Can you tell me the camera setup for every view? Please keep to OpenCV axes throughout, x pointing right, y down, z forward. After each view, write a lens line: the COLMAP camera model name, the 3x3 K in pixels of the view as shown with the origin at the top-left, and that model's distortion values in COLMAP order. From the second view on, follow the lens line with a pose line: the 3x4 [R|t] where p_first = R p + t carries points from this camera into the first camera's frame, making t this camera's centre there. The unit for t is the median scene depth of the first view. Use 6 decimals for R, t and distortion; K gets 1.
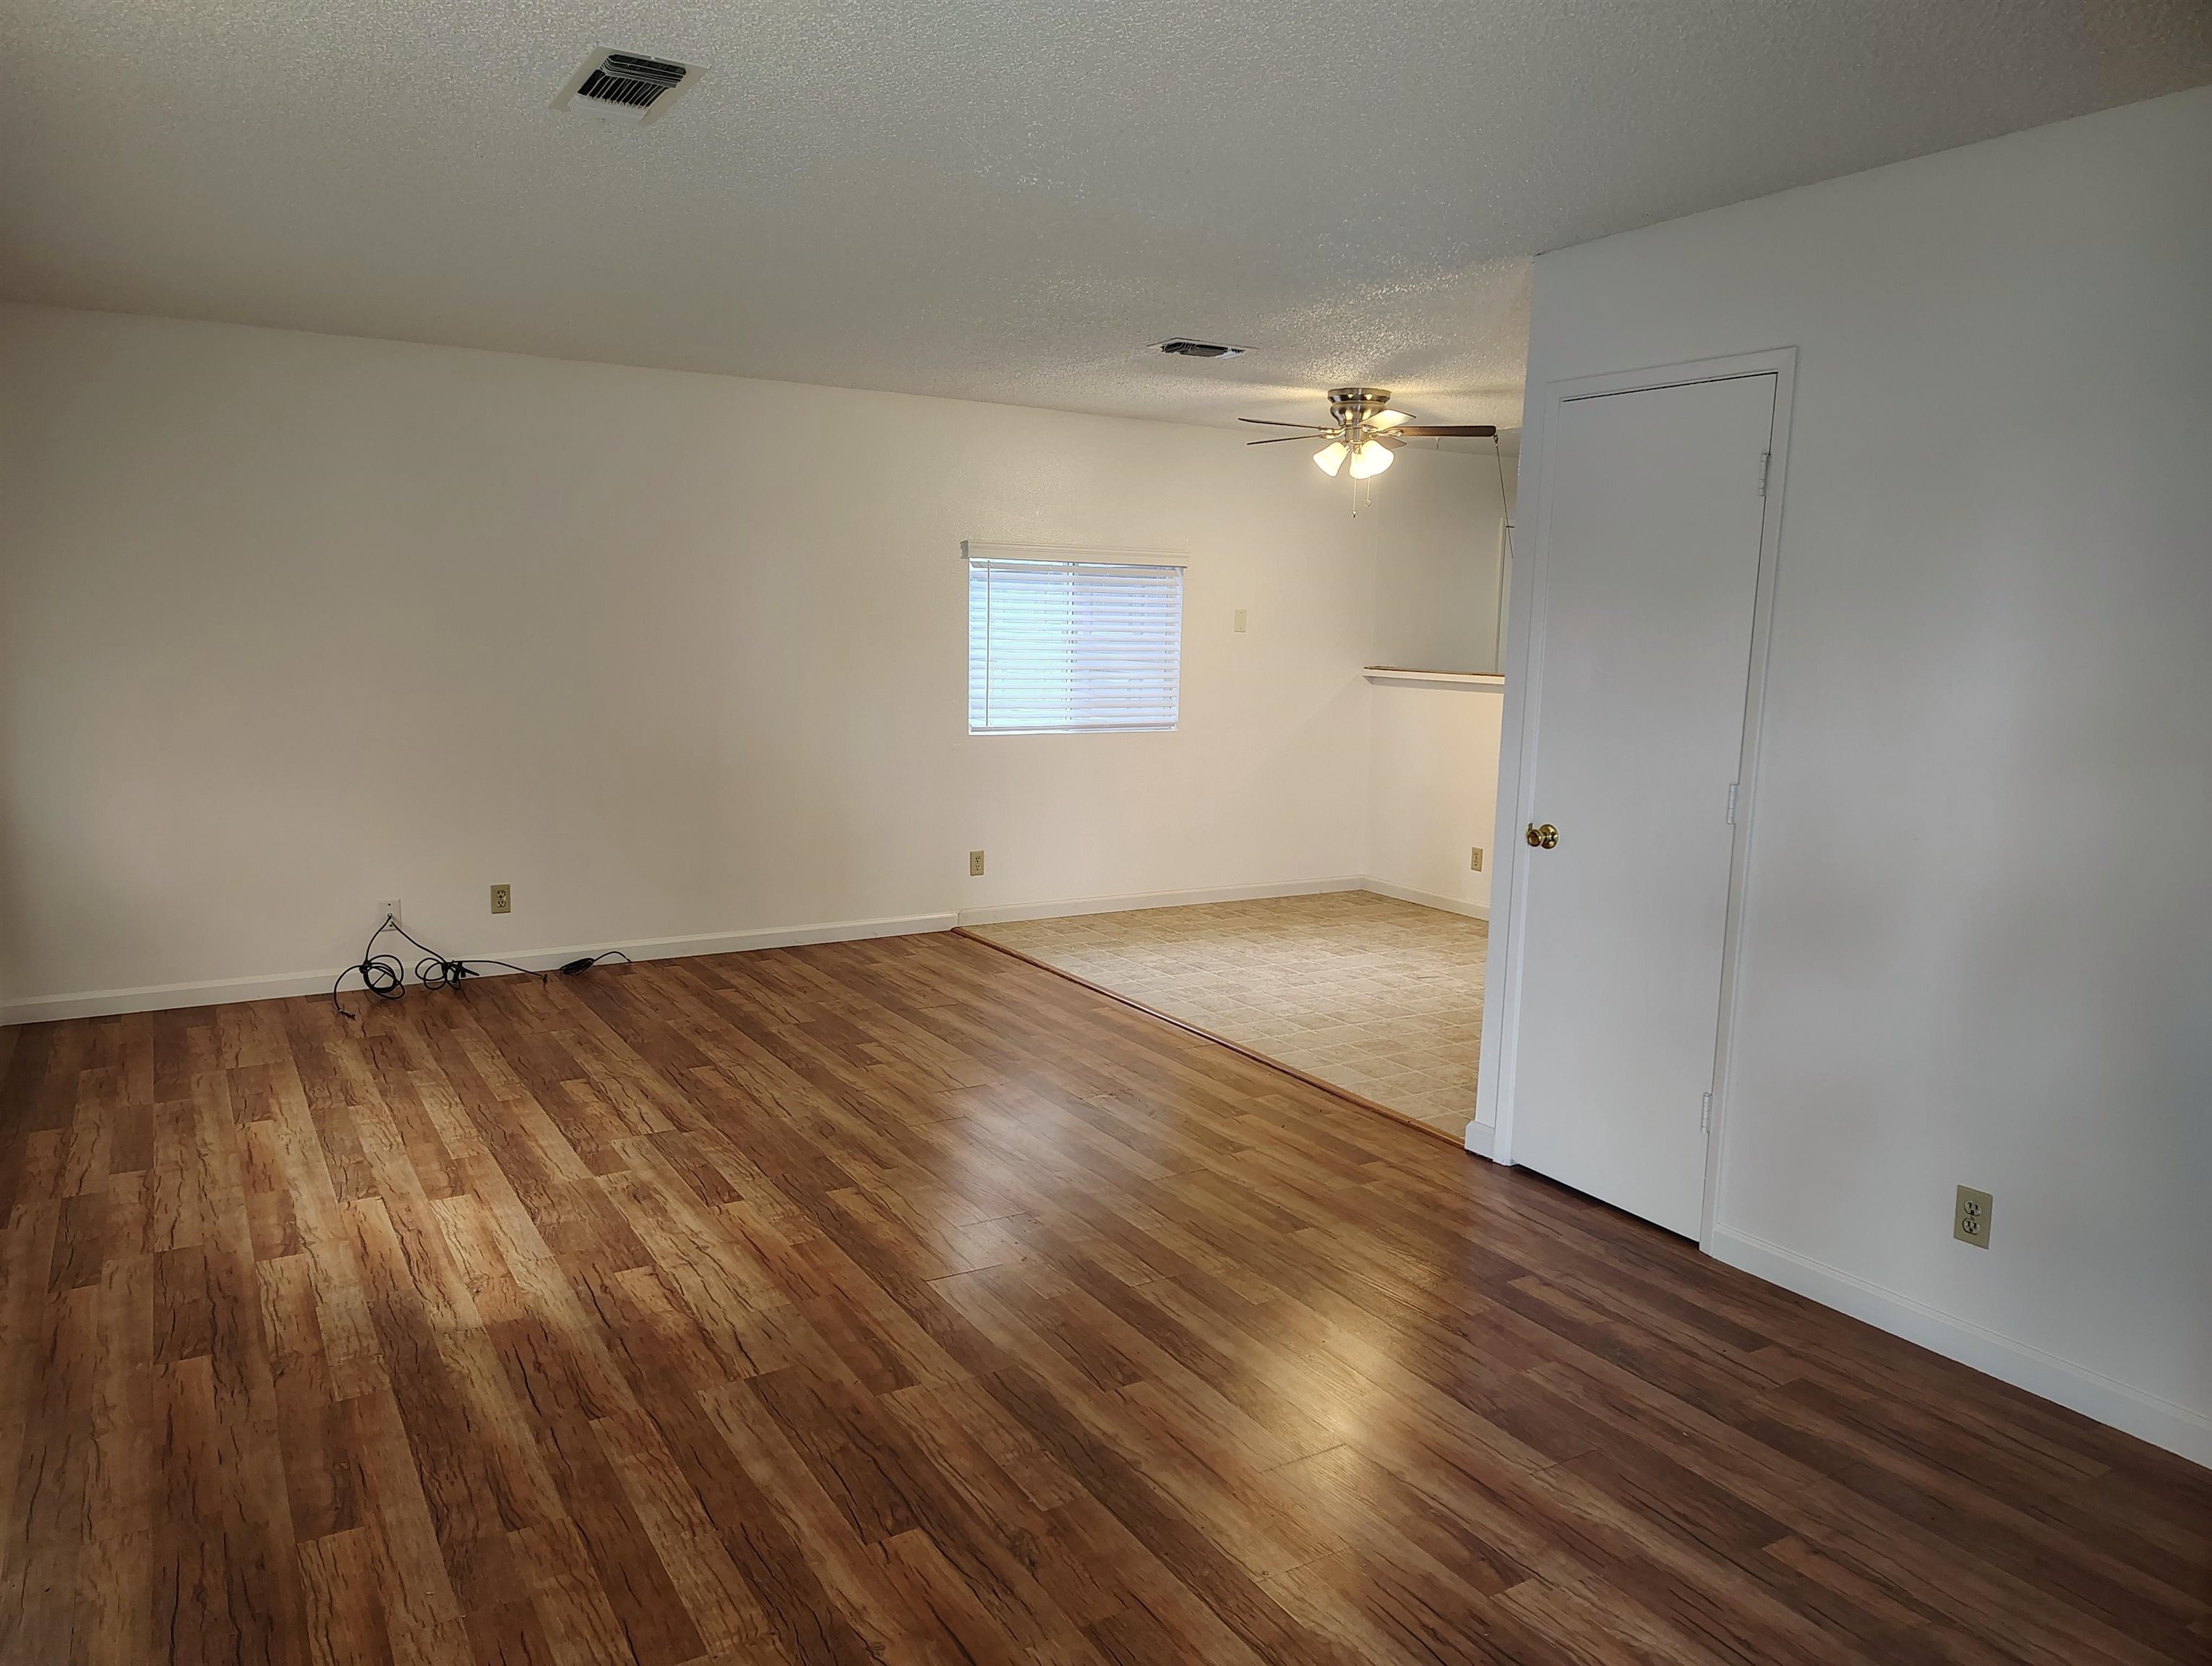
lens RADIAL K [[1521.4, 0, 1108.9], [0, 1521.4, 831.7], [0, 0, 1]] dist [0.051039, -0.044594]
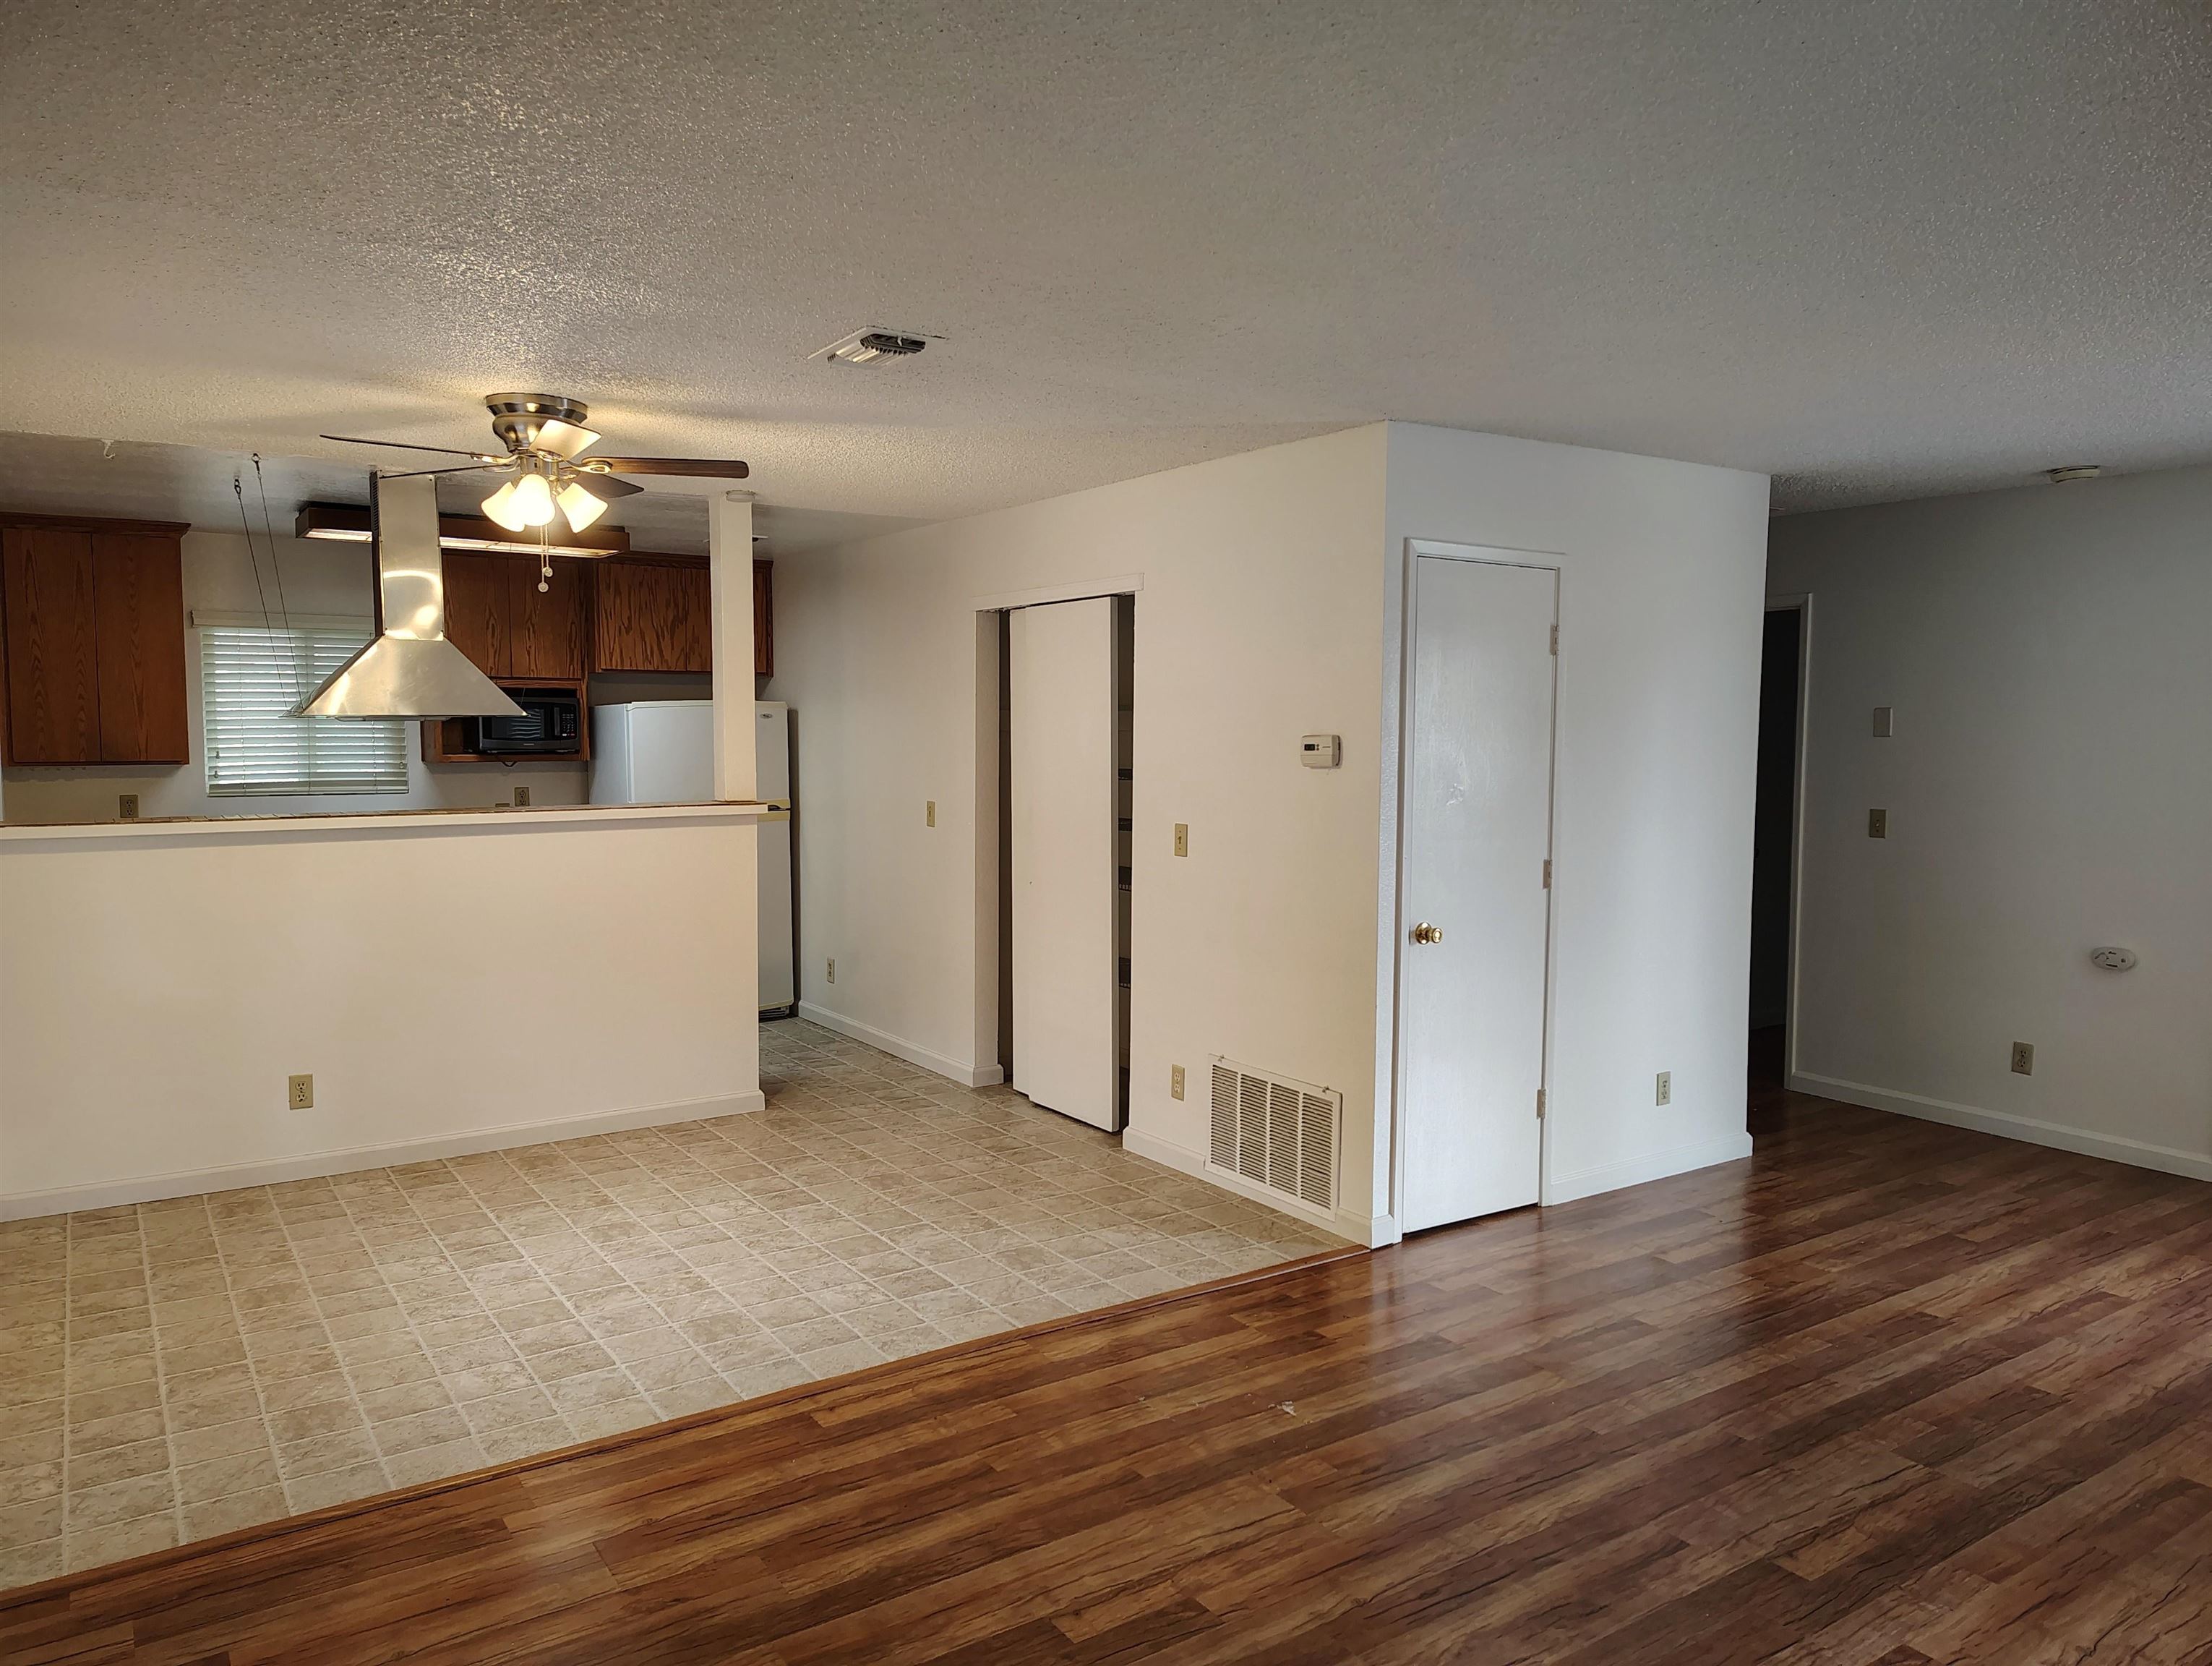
lens RADIAL K [[1521.4, 0, 1104.2], [0, 1521.4, 886.4], [0, 0, 1]] dist [0.051039, -0.044594]
pose [[-0.045996, -0.129782, 0.990475, -0.701431], [0.133352, 0.981852, 0.134845, -0.184917], [-0.990001, 0.138284, -0.027854, 1.089832]]
